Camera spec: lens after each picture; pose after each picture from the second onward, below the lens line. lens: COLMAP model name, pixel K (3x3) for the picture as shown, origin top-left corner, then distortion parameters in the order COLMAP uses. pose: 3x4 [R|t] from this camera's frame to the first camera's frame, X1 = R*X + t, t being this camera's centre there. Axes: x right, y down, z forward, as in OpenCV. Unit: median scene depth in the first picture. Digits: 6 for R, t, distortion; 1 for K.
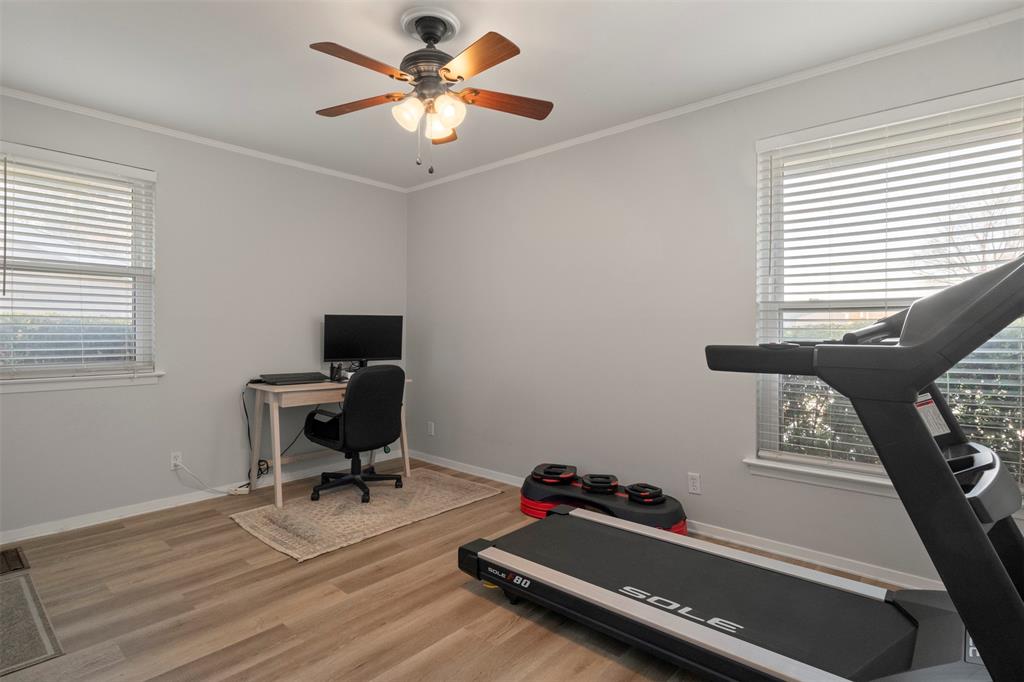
lens RADIAL K [[512.2, 0, 513.1], [0, 512.2, 338.3], [0, 0, 1]] dist [-0.002854, -0.000377]
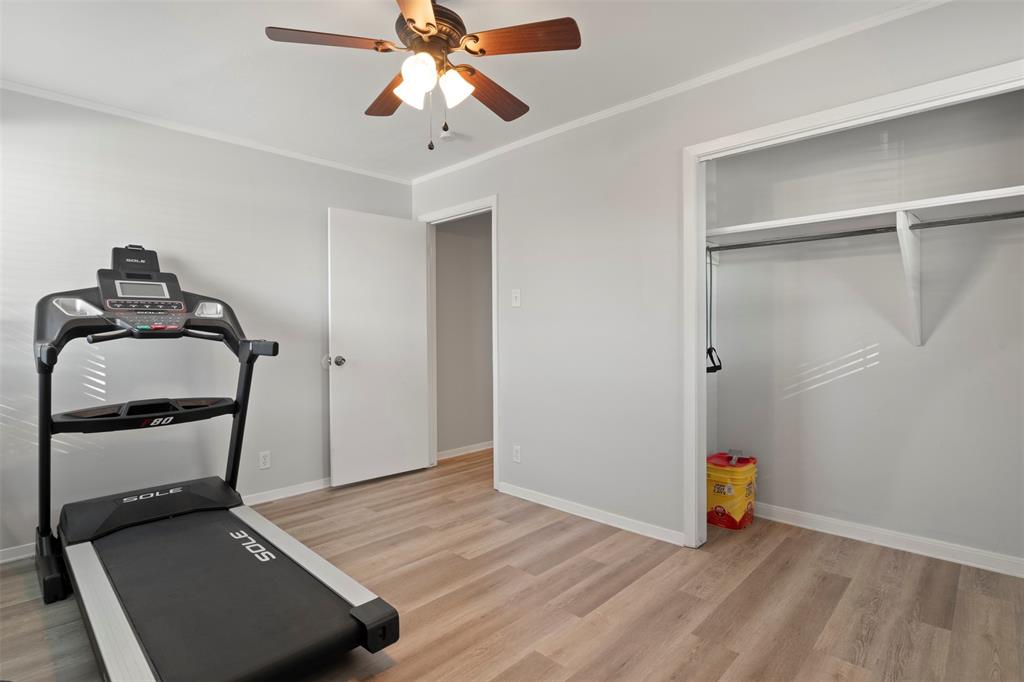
lens RADIAL K [[512.2, 0, 510.8], [0, 512.2, 336.6], [0, 0, 1]] dist [-0.002854, -0.000377]
pose [[-0.999180, 0.008052, 0.039679, -0.353803], [0.008573, 0.999879, 0.012963, -0.016491], [-0.039570, 0.013292, -0.999128, 2.006762]]
